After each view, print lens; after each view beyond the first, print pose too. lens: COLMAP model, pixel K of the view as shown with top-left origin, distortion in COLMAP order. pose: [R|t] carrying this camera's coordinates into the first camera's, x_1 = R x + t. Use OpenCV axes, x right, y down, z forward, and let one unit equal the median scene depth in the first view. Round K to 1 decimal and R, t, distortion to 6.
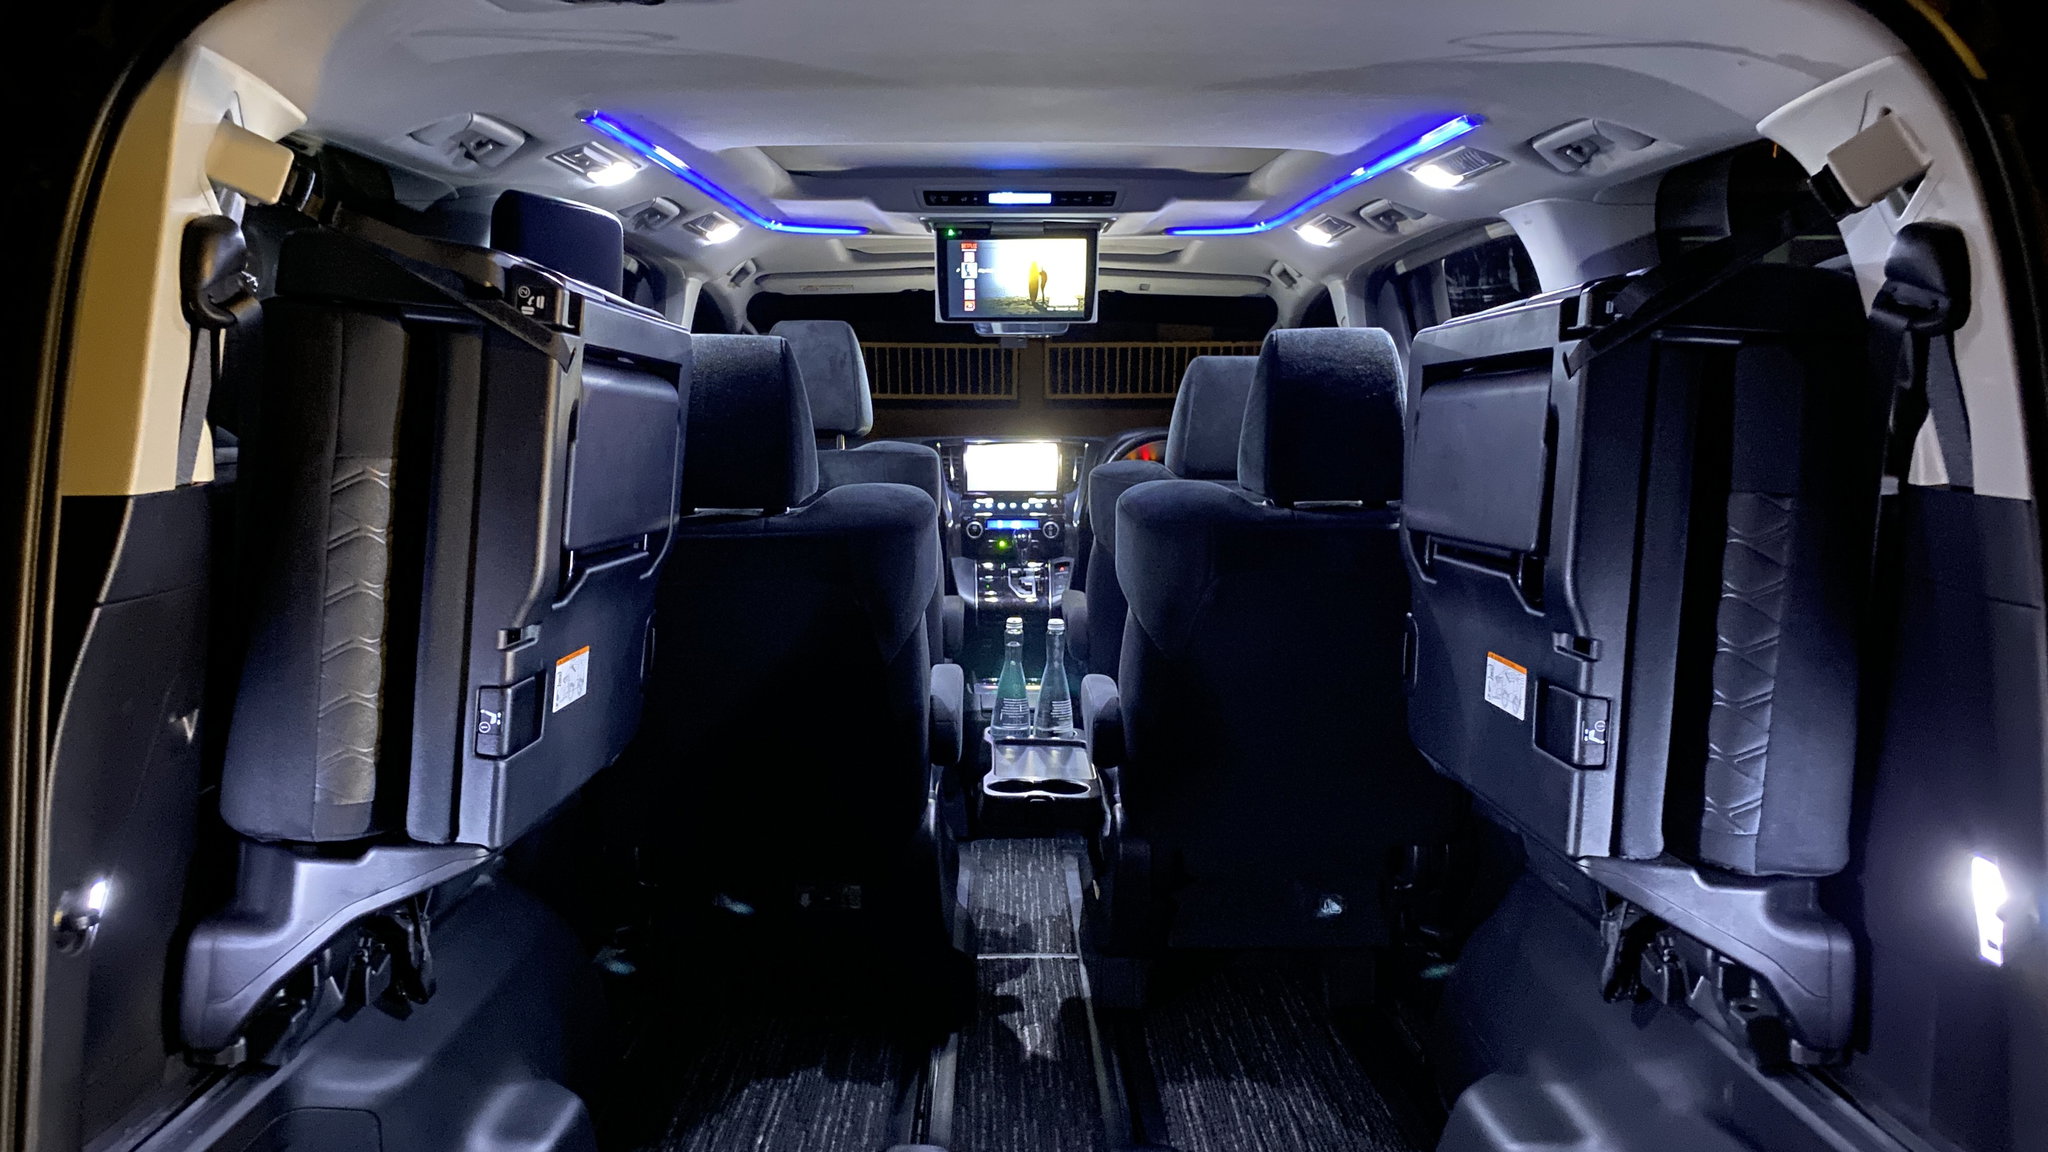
lens RADIAL K [[1563.9, 0, 1024.0], [0, 1563.9, 576.0], [0, 0, 1]] dist [0.015067, 0.001784]
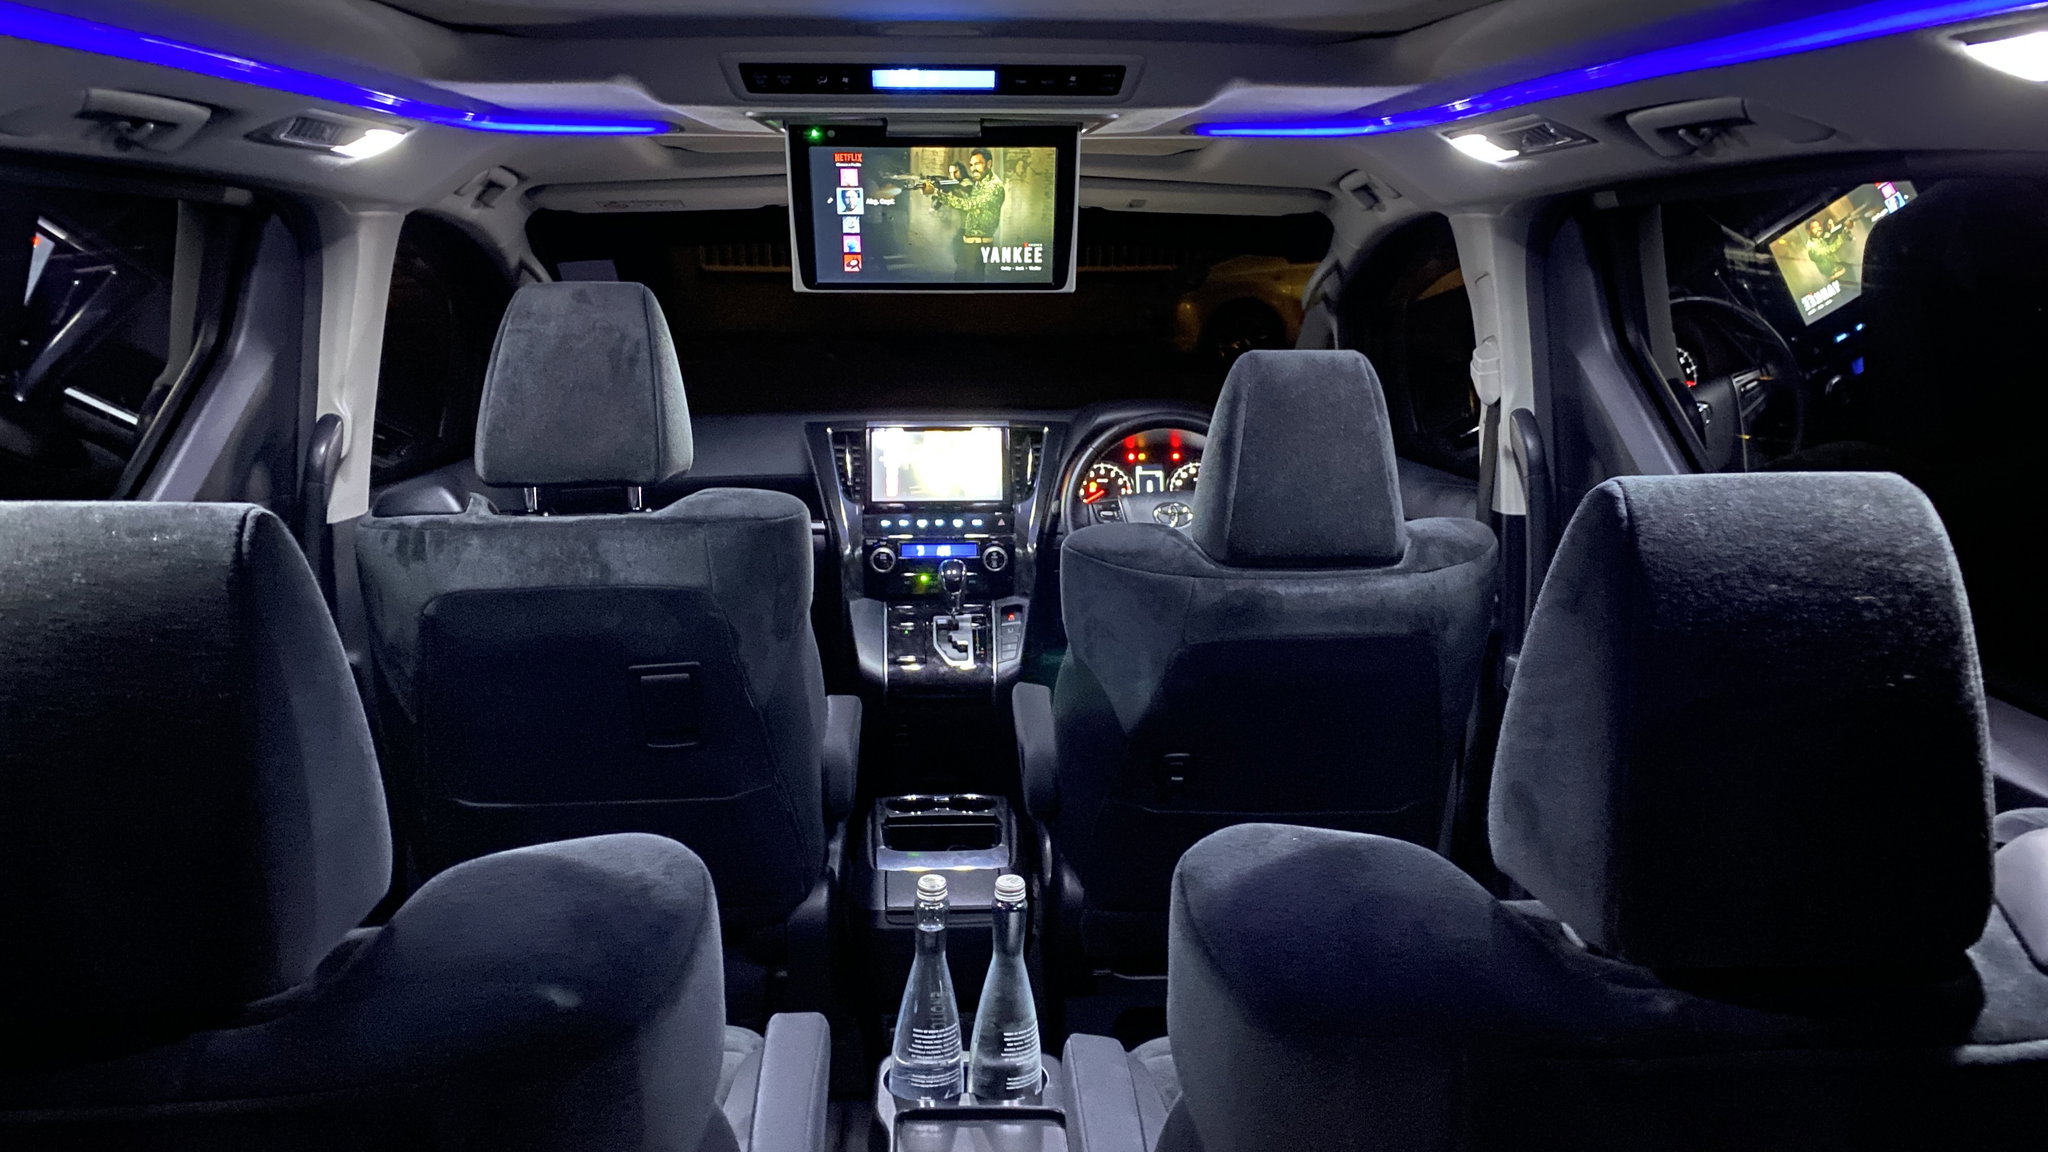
lens RADIAL K [[1563.9, 0, 1024.0], [0, 1563.9, 576.0], [0, 0, 1]] dist [0.015067, 0.001784]
pose [[0.999261, -0.008398, 0.037508, 0.004508], [0.004869, 0.995634, 0.093216, -0.092505], [-0.038127, -0.092965, 0.994939, 0.345823]]
